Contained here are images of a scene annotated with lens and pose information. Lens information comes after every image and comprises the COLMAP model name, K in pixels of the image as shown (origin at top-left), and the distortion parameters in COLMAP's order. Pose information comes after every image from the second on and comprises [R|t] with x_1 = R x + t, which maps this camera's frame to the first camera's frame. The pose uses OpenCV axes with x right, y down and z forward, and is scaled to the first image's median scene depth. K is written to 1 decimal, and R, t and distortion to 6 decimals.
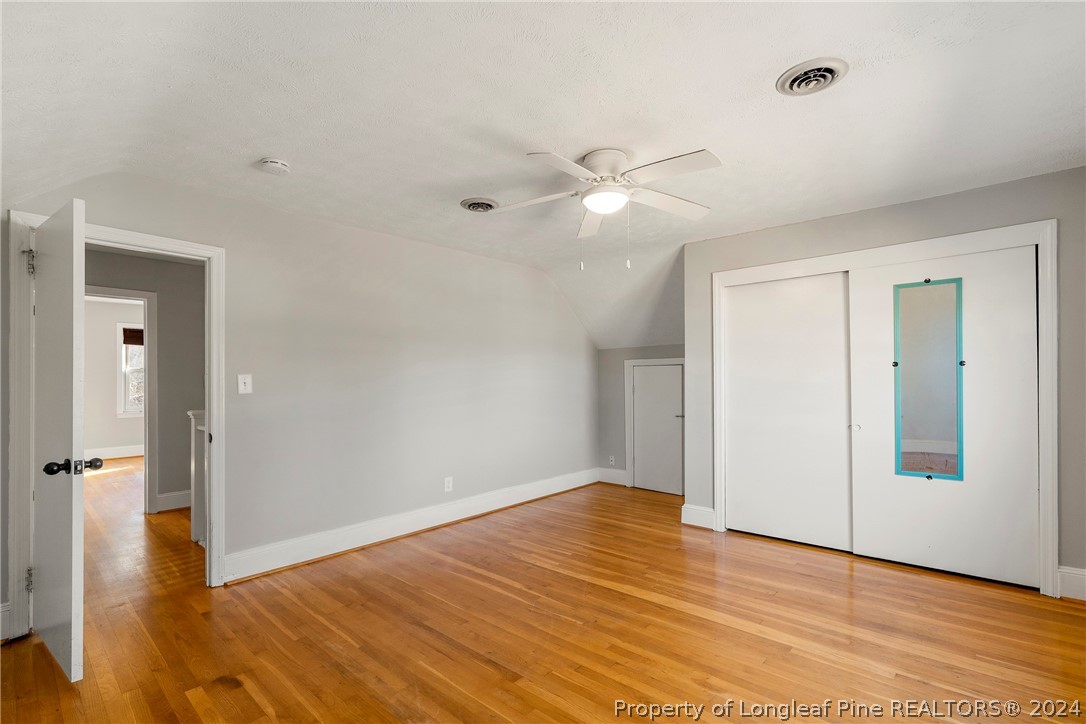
lens RADIAL K [[501.0, 0, 552.2], [0, 501.0, 367.6], [0, 0, 1]] dist [-0.001987, -0.000009]
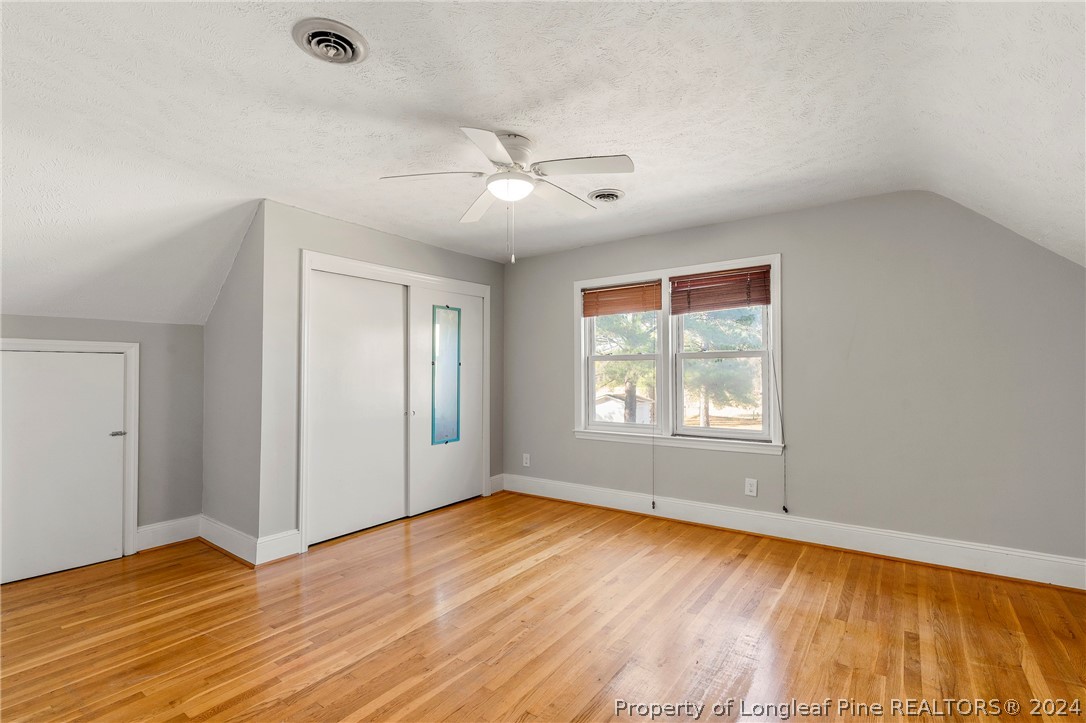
lens RADIAL K [[501.0, 0, 543.2], [0, 501.0, 366.3], [0, 0, 1]] dist [-0.001987, -0.000009]
pose [[-0.093772, 0.028947, 0.995173, -0.656123], [-0.006995, 0.999533, -0.029733, 0.037924], [-0.995569, -0.009750, -0.093526, 0.790544]]
